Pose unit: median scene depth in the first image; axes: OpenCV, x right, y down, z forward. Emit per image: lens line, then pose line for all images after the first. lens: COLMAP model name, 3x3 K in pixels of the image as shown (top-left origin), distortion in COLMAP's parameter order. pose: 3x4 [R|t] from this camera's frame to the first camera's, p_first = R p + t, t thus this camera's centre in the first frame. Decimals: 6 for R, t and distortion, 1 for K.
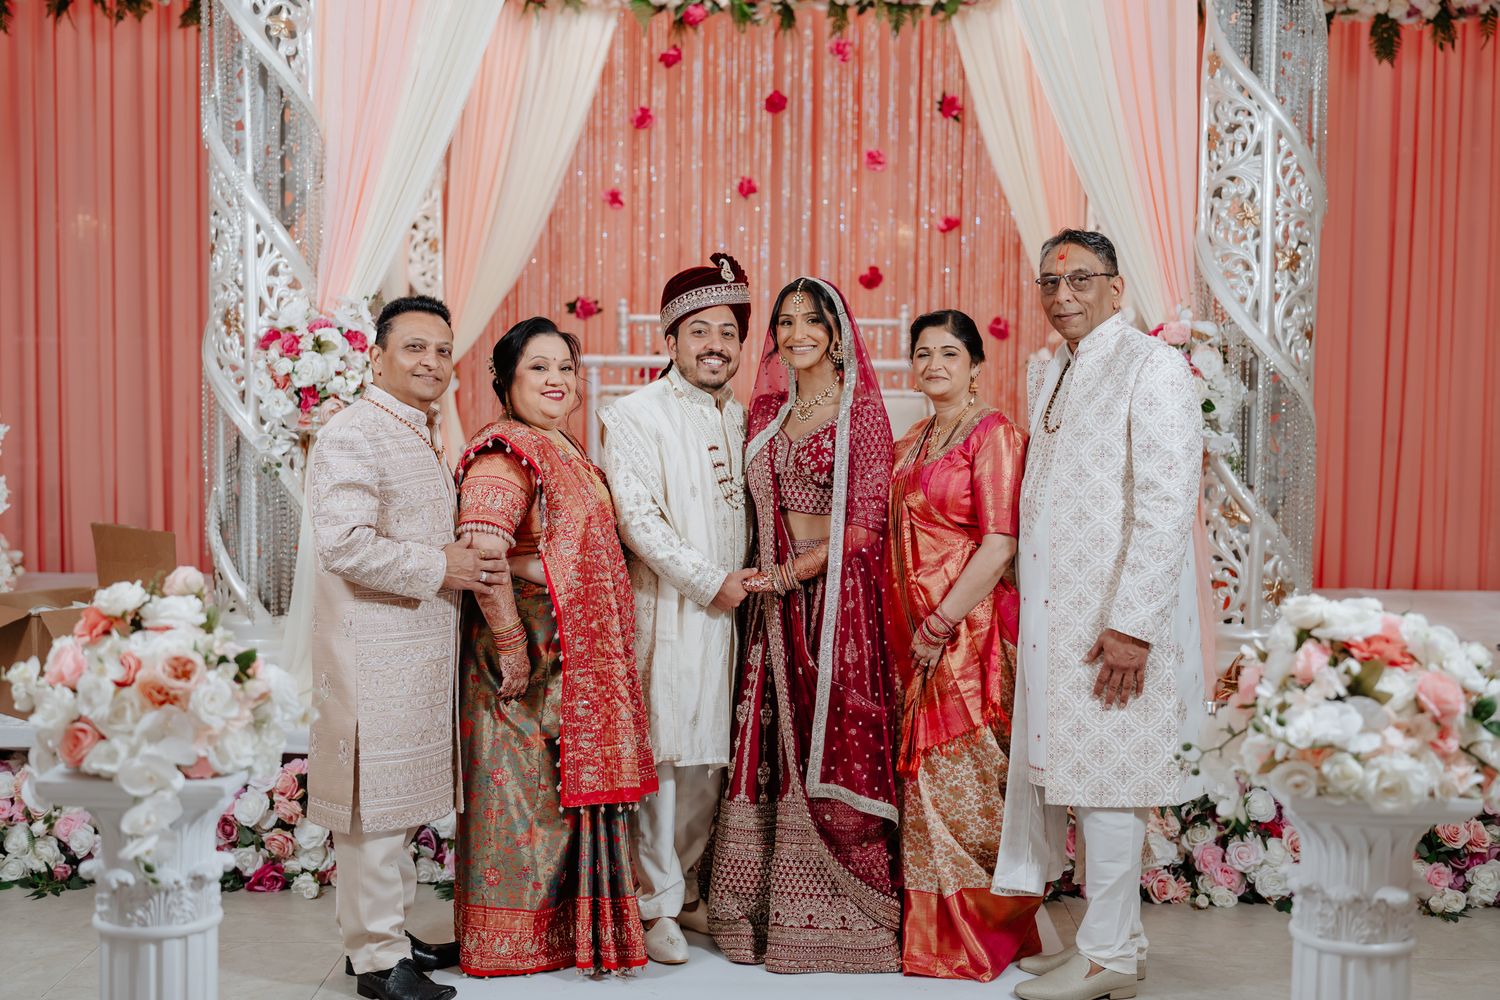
lens RADIAL K [[2088.8, 0, 750.0], [0, 2088.8, 500.0], [0, 0, 1]] dist [-0.025038, 0.095947]
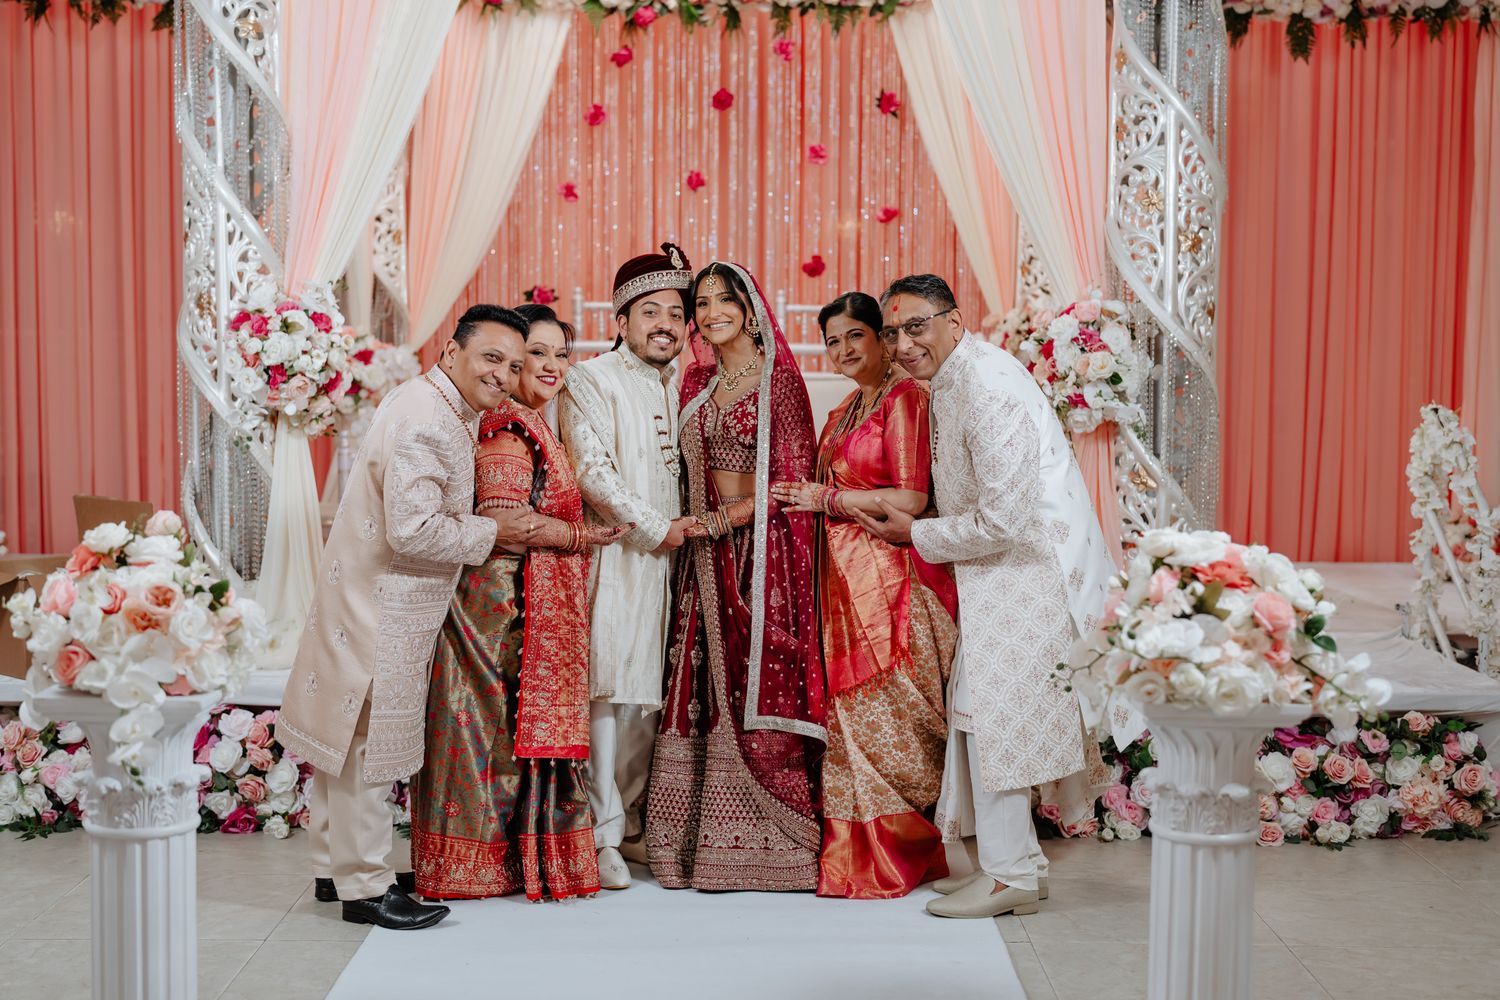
lens RADIAL K [[2088.8, 0, 750.0], [0, 2088.8, 500.0], [0, 0, 1]] dist [-0.025038, 0.095947]
pose [[0.999907, -0.005936, 0.012315, 0.017199], [0.005945, 0.999982, -0.000707, 0.016846], [-0.012311, 0.000780, 0.999924, -0.071711]]
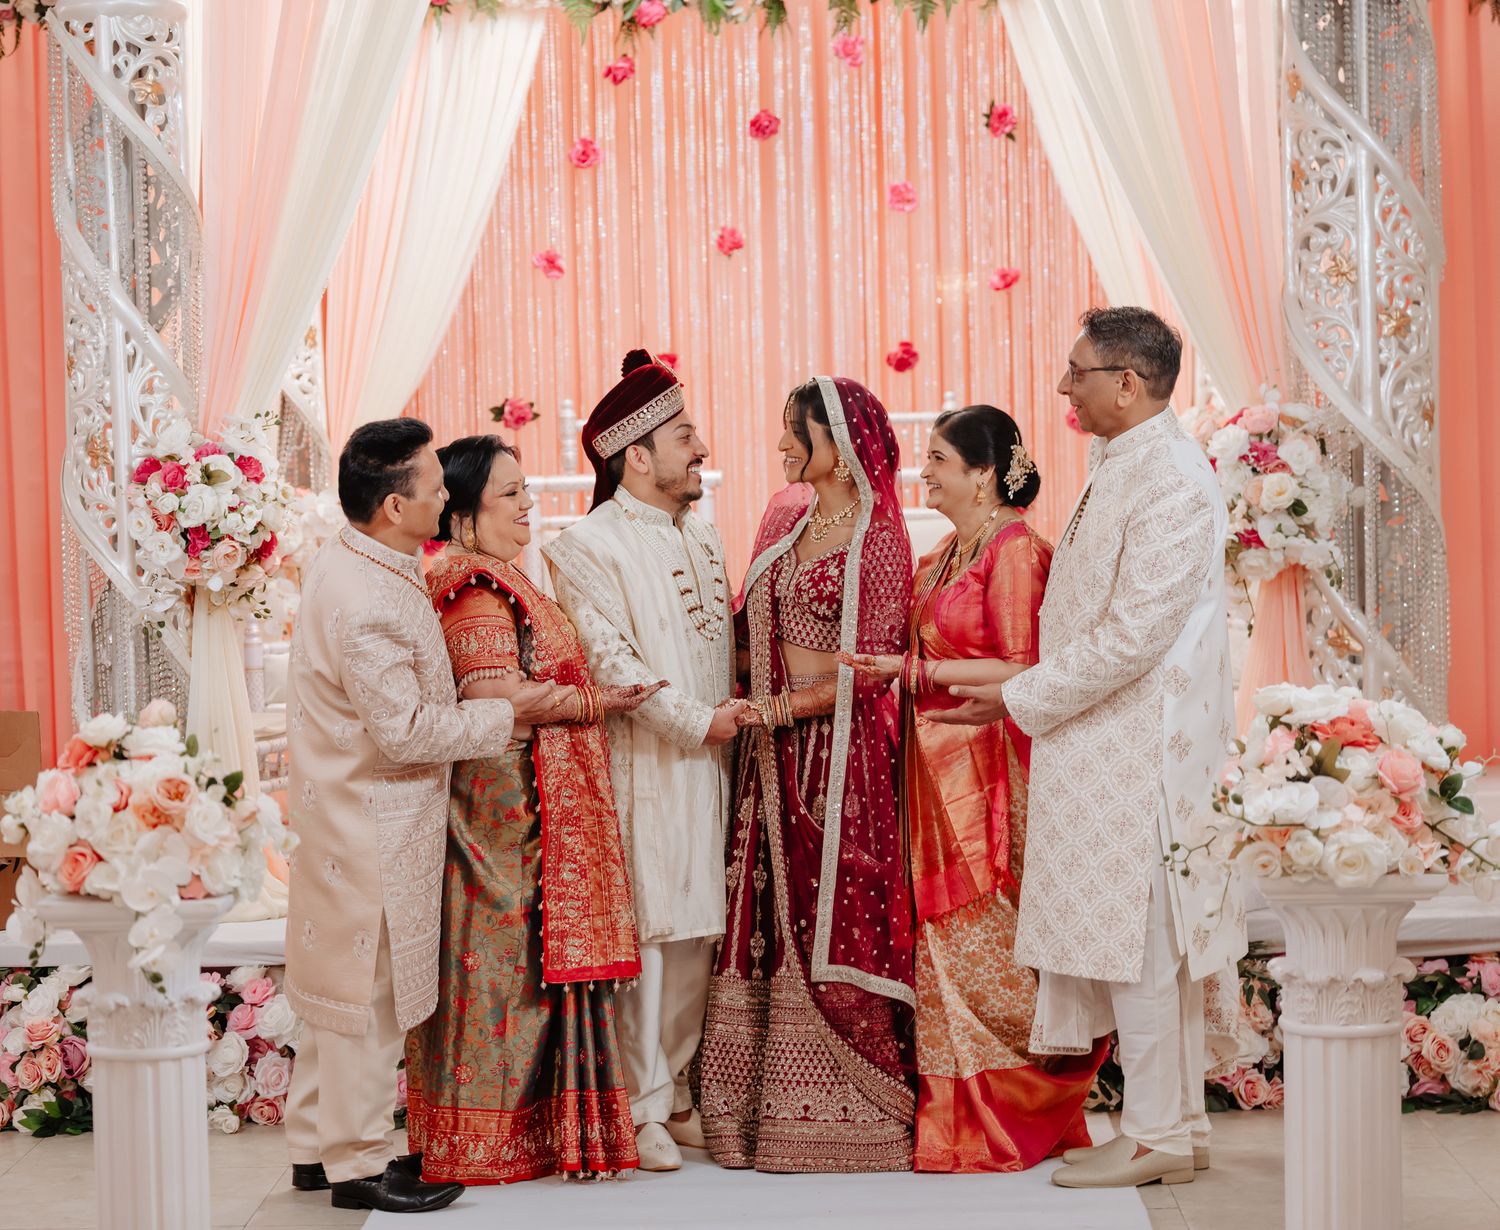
lens RADIAL K [[3753.1, 0, 603.7], [0, 3753.1, 610.5], [0, 0, 1]] dist [0.054320, -0.532769]
pose [[0.998195, -0.037469, -0.046931, 0.016596], [0.035915, 0.998792, -0.033540, 0.033554], [0.048131, 0.031794, 0.998335, -0.461675]]
